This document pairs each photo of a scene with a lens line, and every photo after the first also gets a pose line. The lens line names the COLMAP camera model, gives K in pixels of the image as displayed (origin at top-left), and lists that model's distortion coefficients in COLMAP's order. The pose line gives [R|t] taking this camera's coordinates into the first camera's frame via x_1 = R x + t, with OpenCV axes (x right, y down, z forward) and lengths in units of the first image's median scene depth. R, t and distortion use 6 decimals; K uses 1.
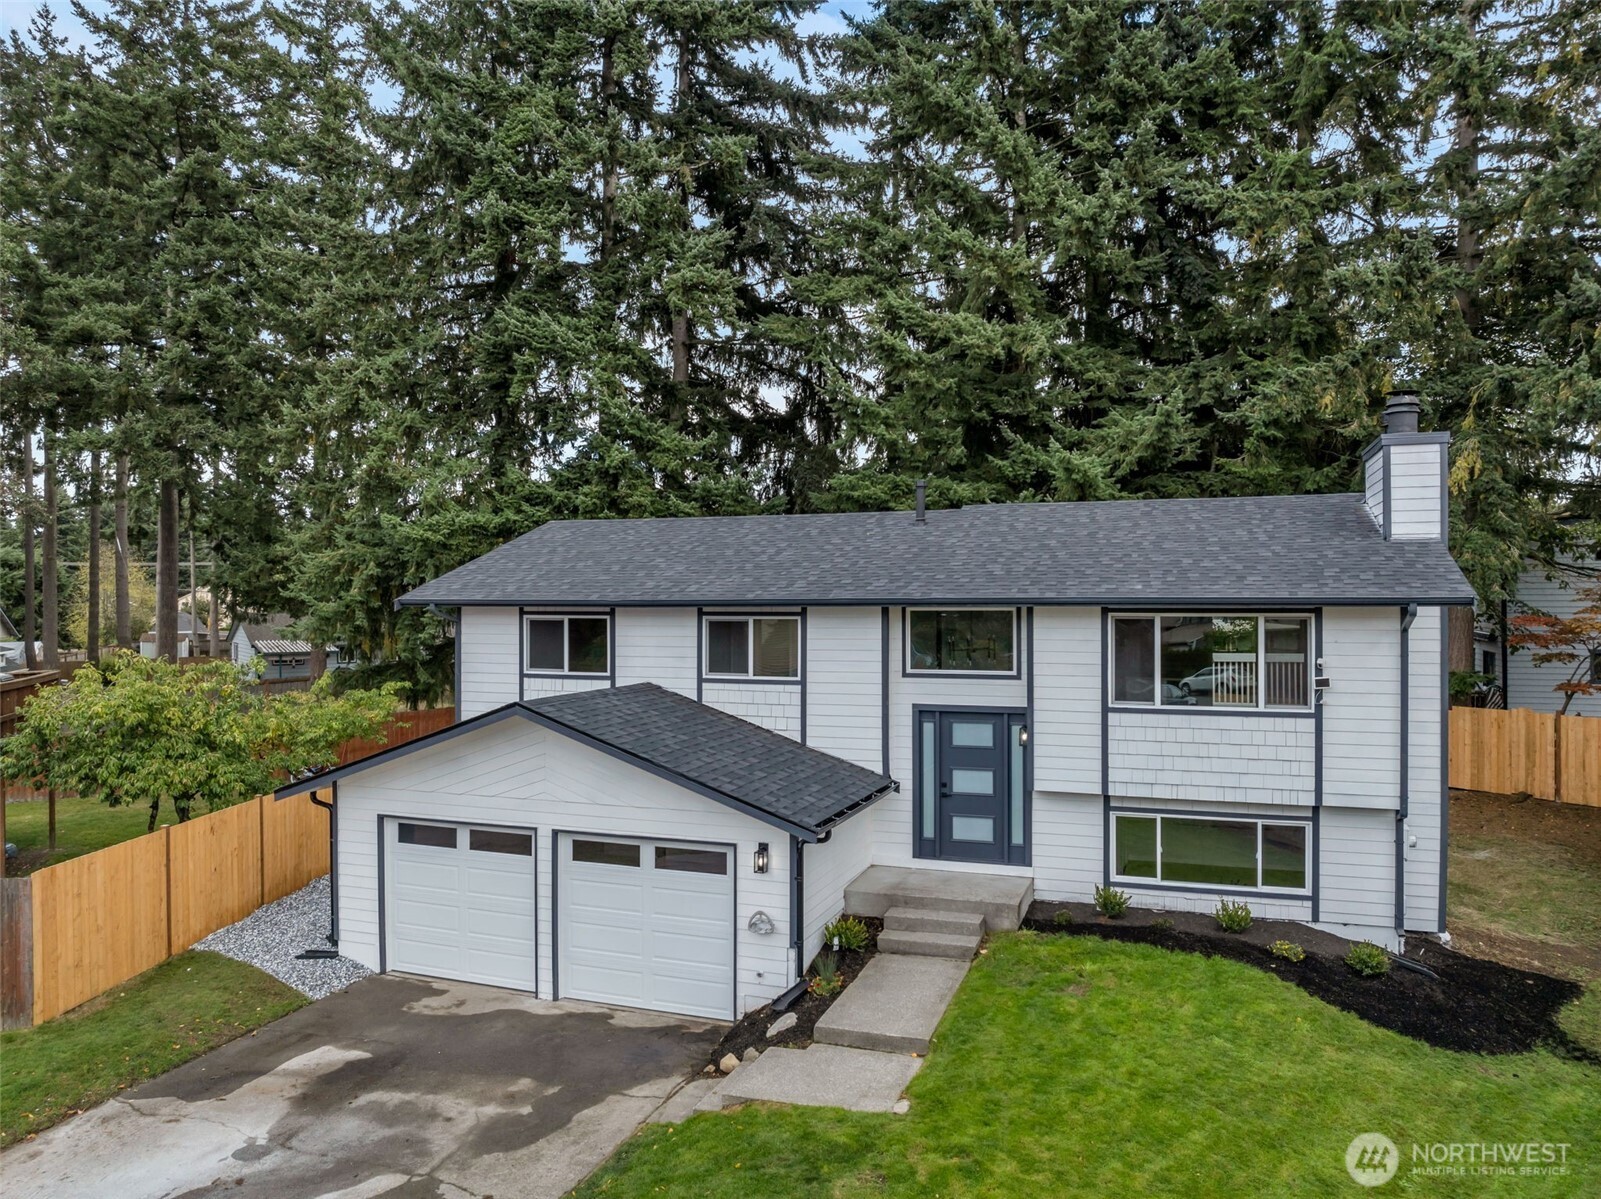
lens RADIAL K [[1129.4, 0, 801.7], [0, 1129.4, 590.0], [0, 0, 1]] dist [-0.041049, 0.001568]
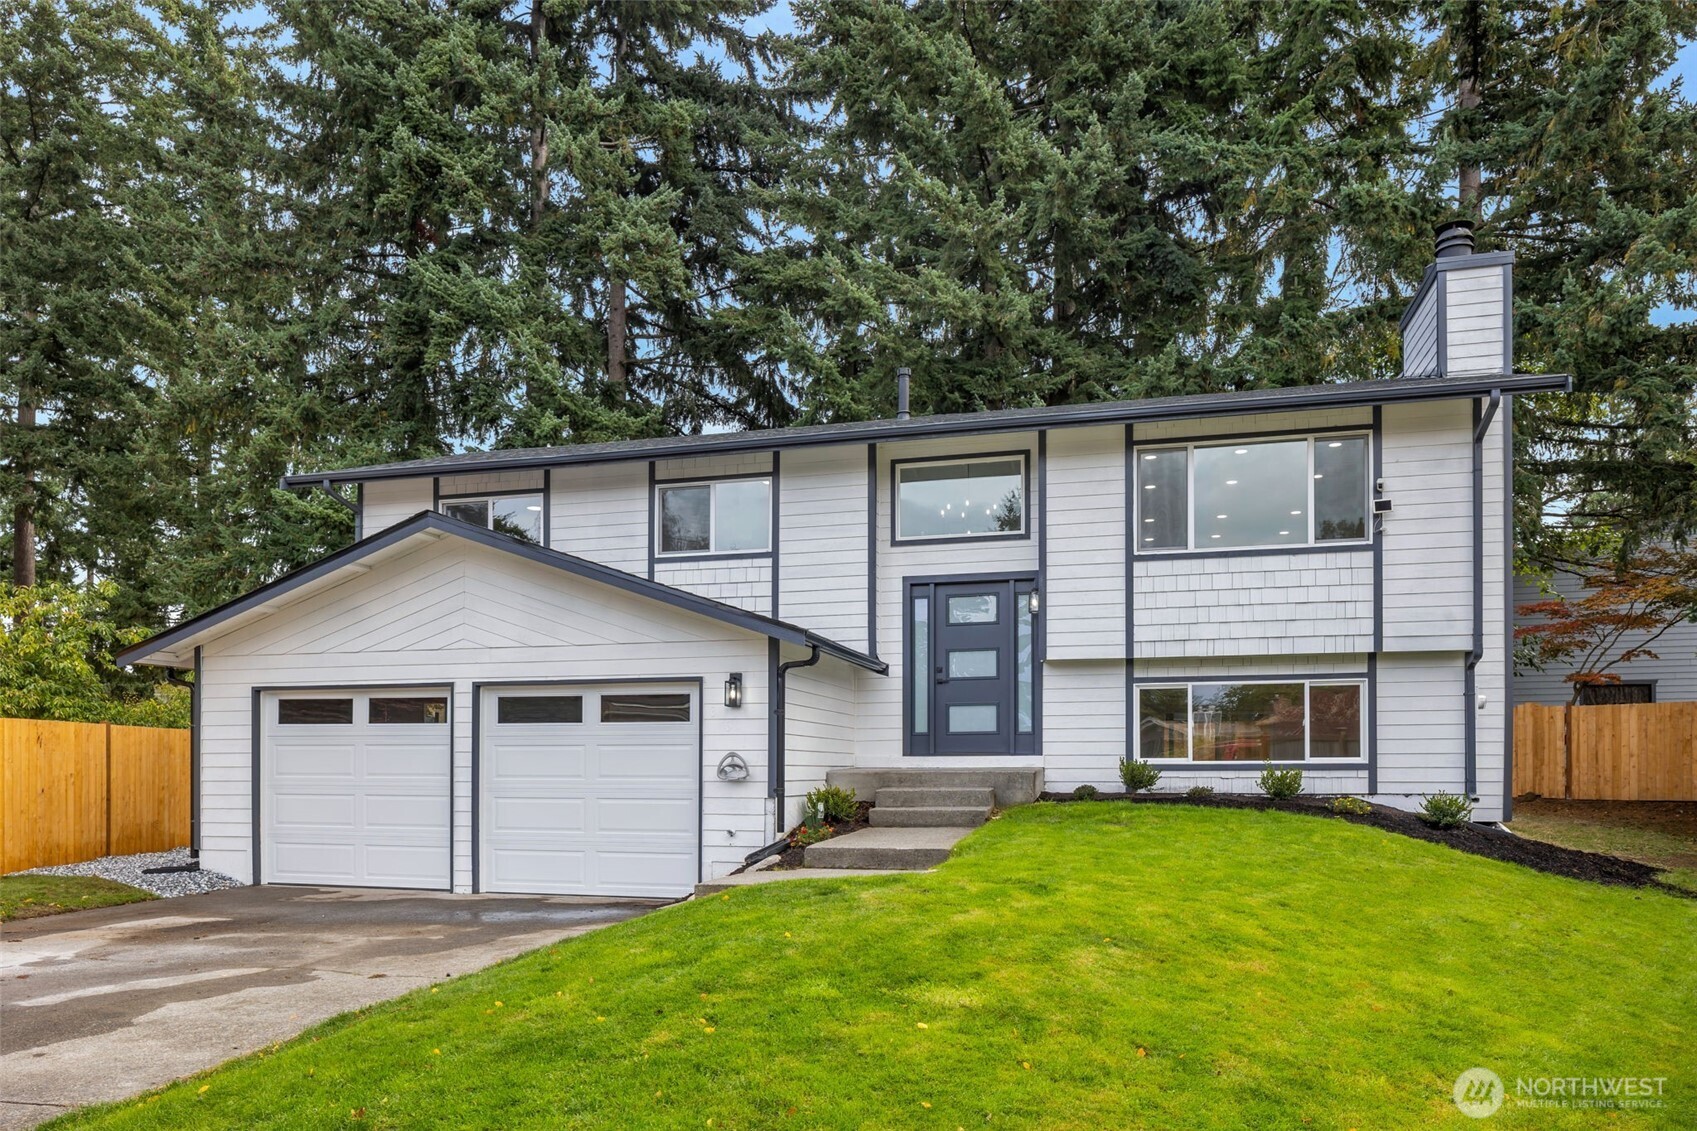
lens RADIAL K [[1153.3, 0, 834.1], [0, 1153.3, 765.0], [0, 0, 1]] dist [-0.012703, 0.003920]
pose [[0.996221, 0.002278, 0.086821, -0.030173], [-0.002251, 0.999997, -0.000412, 0.247881], [-0.086822, 0.000215, 0.996224, 0.131455]]
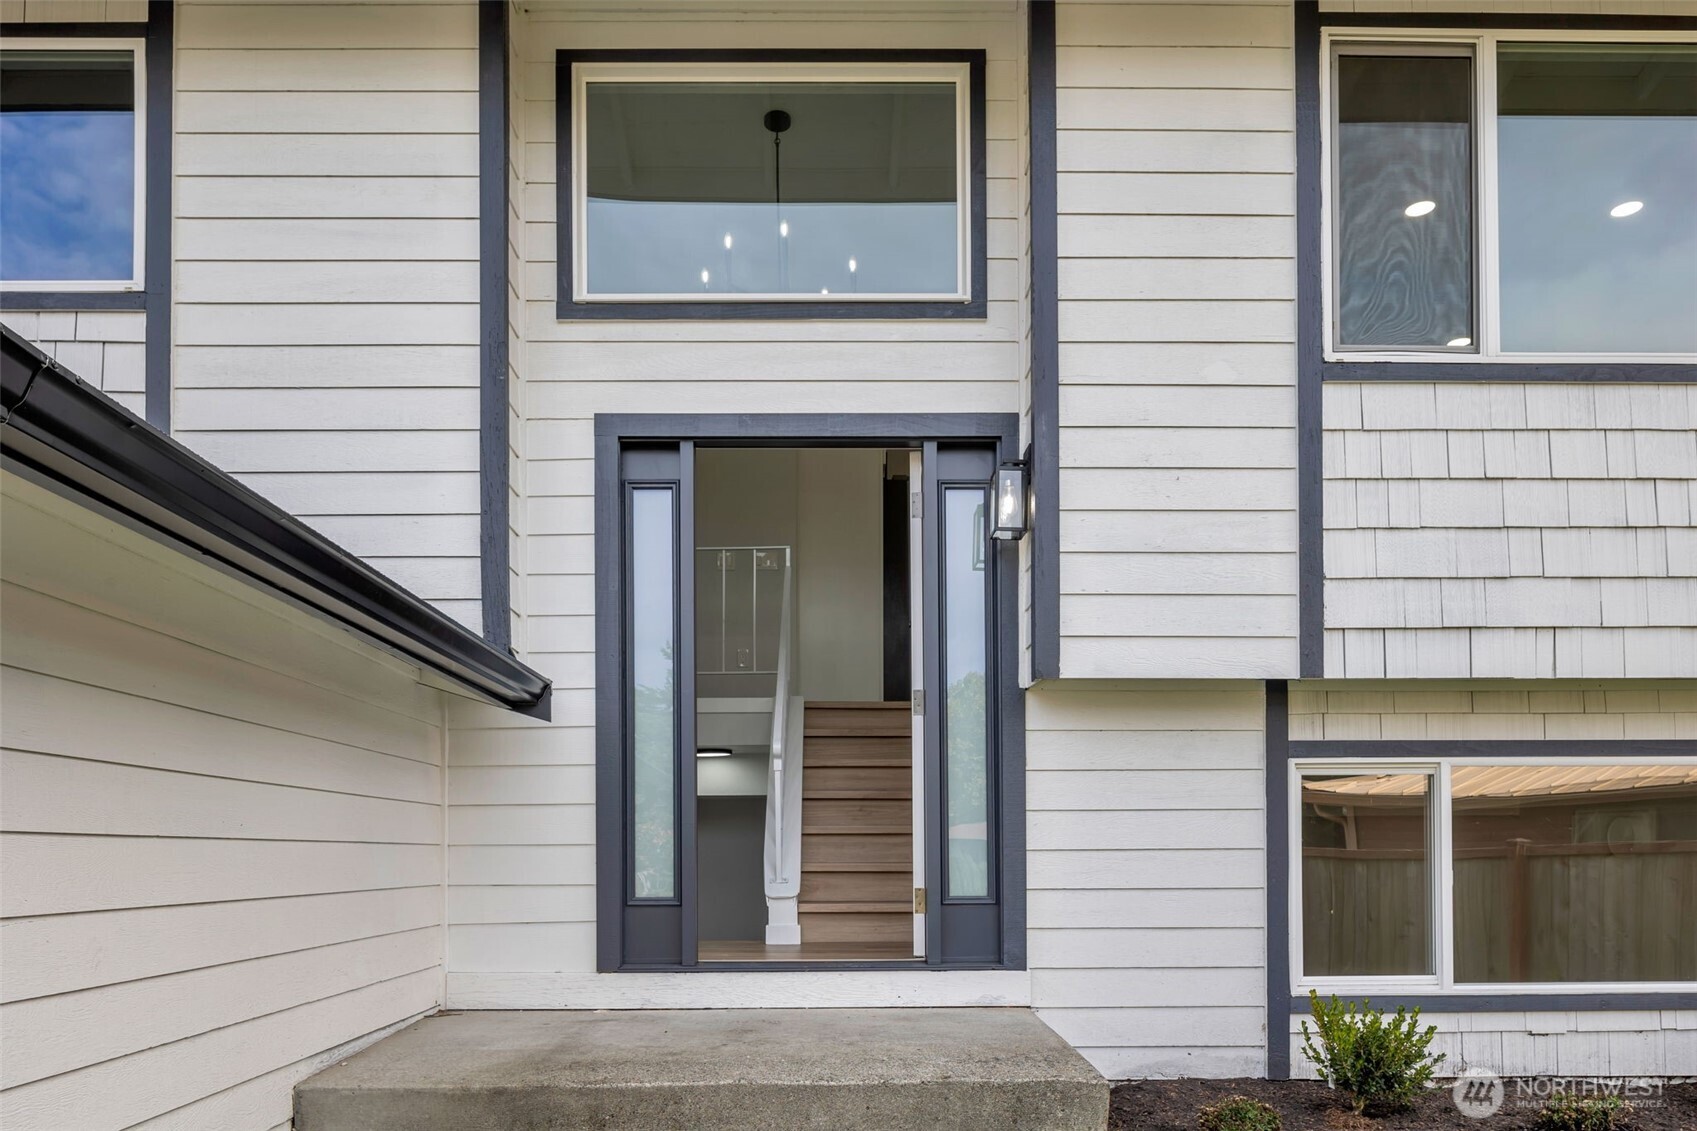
lens RADIAL K [[1153.3, 0, 830.1], [0, 1153.3, 838.7], [0, 0, 1]] dist [-0.012703, 0.003920]
pose [[0.933543, 0.001163, 0.358464, 0.051551], [0.001341, 0.999976, -0.006736, 0.209375], [-0.358464, 0.006769, 0.933519, 0.725443]]
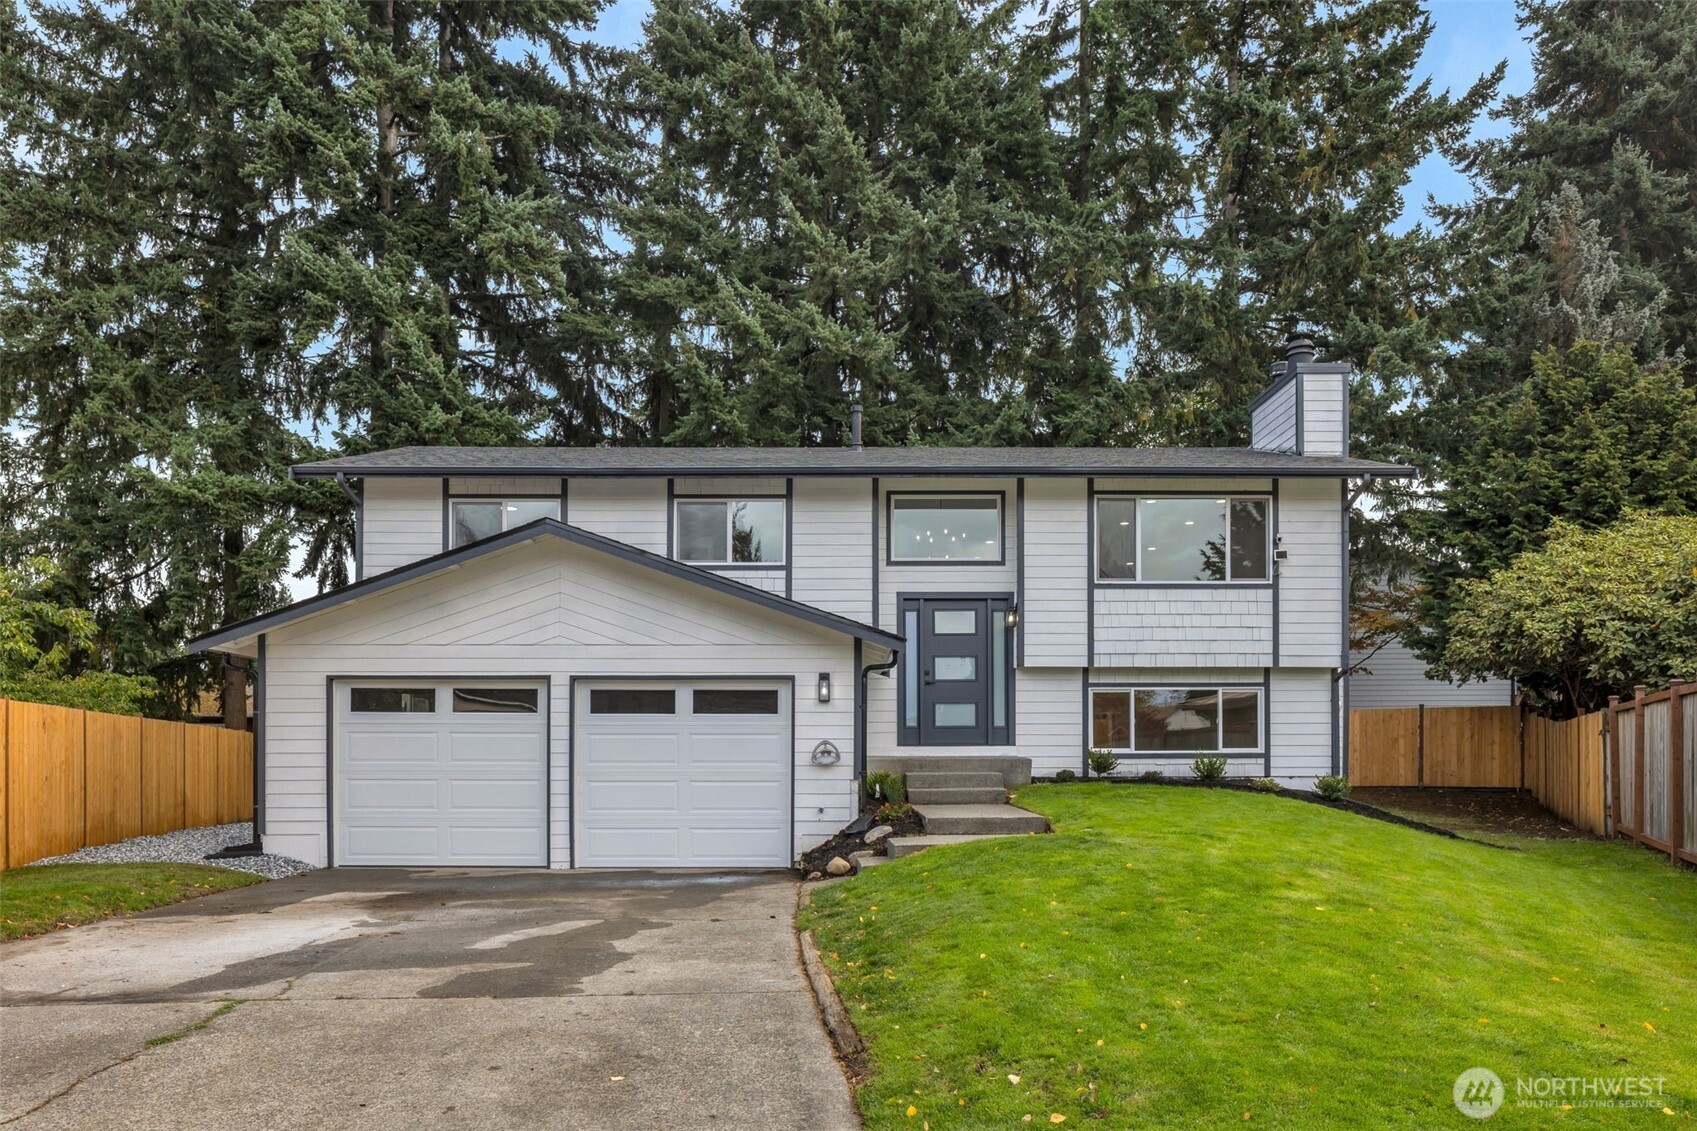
lens RADIAL K [[1153.3, 0, 835.3], [0, 1153.3, 764.5], [0, 0, 1]] dist [-0.012703, 0.003920]
pose [[0.936082, 0.002817, 0.351771, -0.315360], [-0.002764, 0.999996, -0.000652, 0.257646], [-0.351772, -0.000362, 0.936086, 0.063766]]
